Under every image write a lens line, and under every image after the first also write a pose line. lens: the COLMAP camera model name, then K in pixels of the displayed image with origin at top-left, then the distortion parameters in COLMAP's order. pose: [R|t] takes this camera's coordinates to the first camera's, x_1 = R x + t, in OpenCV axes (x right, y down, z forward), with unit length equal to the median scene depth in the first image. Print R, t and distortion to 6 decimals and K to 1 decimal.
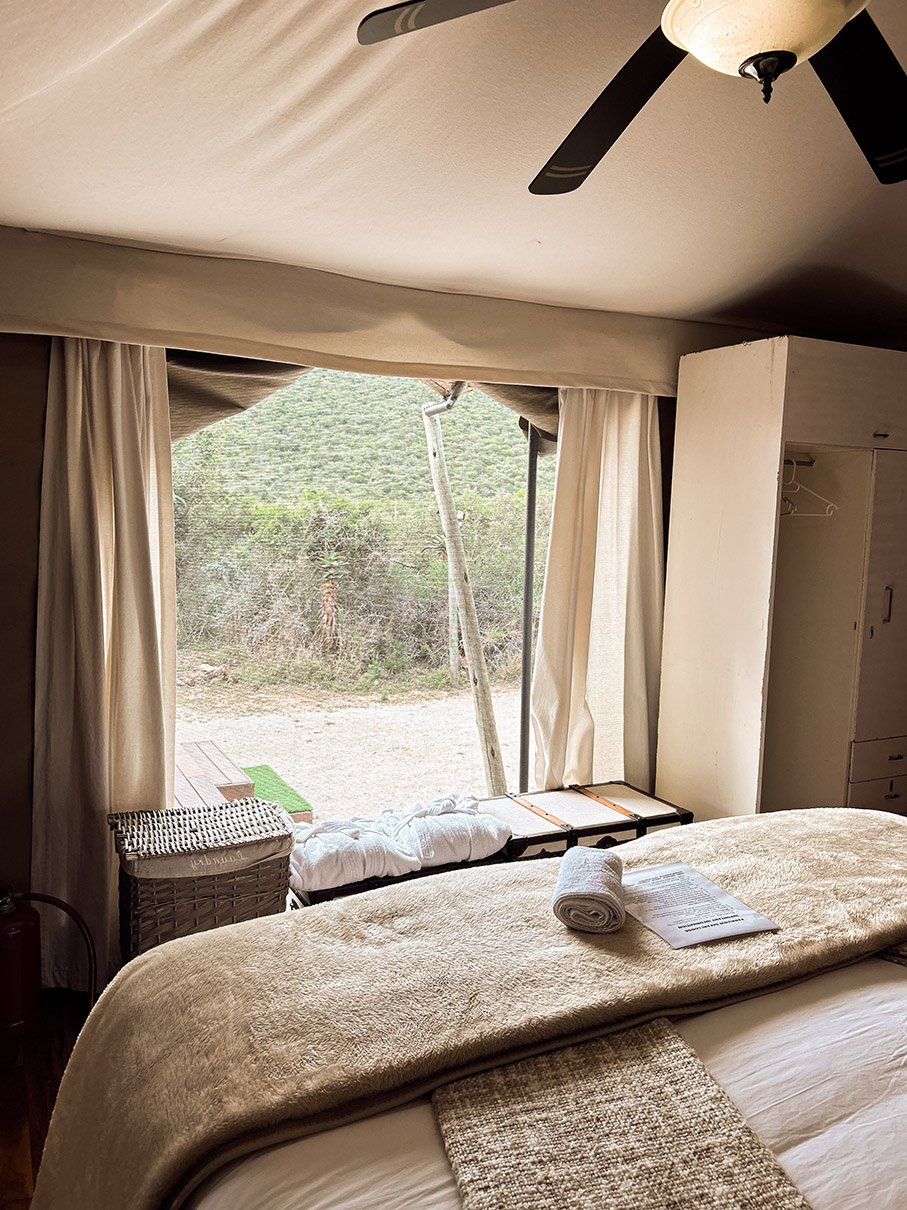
lens RADIAL K [[915.5, 0, 453.5], [0, 915.5, 605.0], [0, 0, 1]] dist [0.054418, -0.063764]
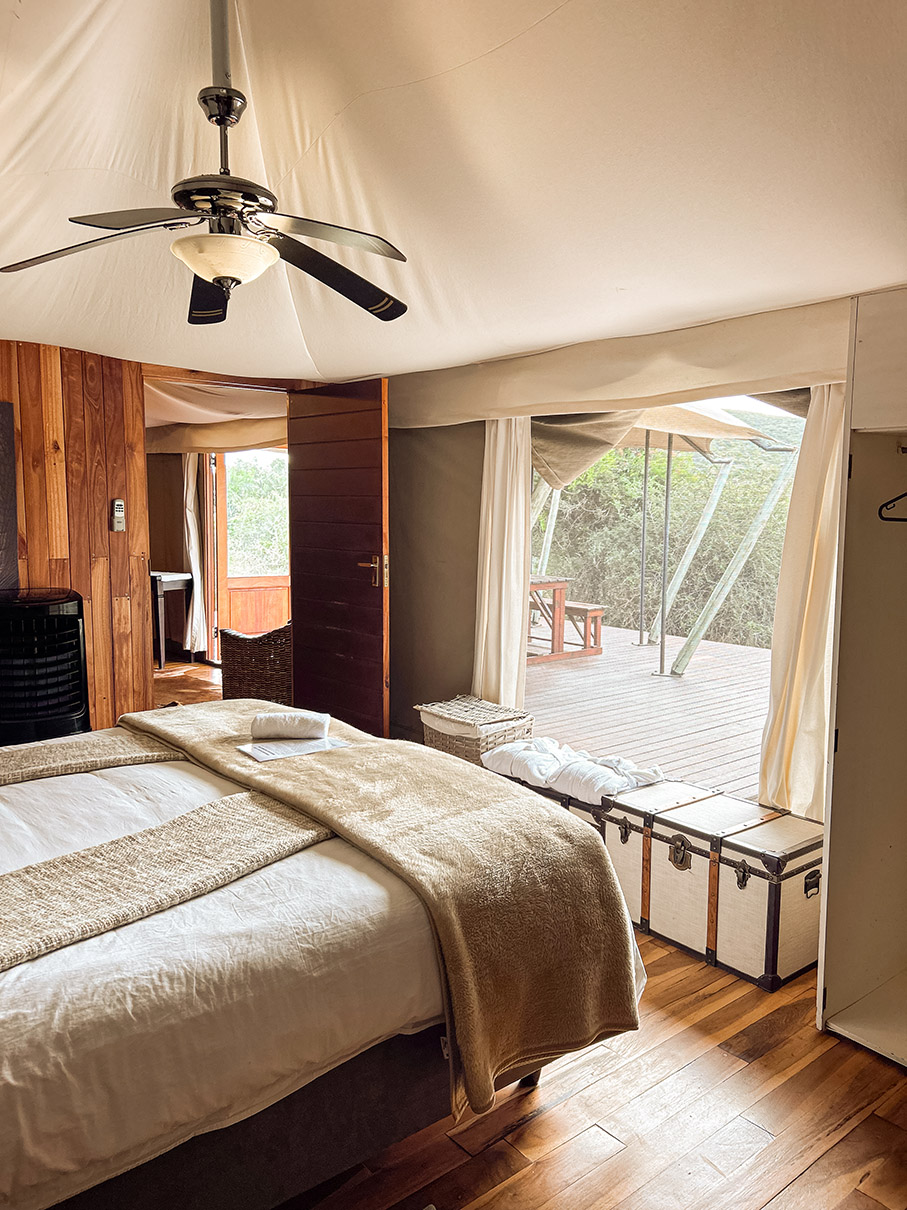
lens RADIAL K [[913.3, 0, 456.5], [0, 913.3, 613.5], [0, 0, 1]] dist [0.044283, -0.049042]
pose [[0.188968, 0.104190, -0.976440, 1.215812], [-0.097434, 0.991438, 0.086934, -0.067153], [0.977137, 0.078711, 0.197502, 0.590846]]
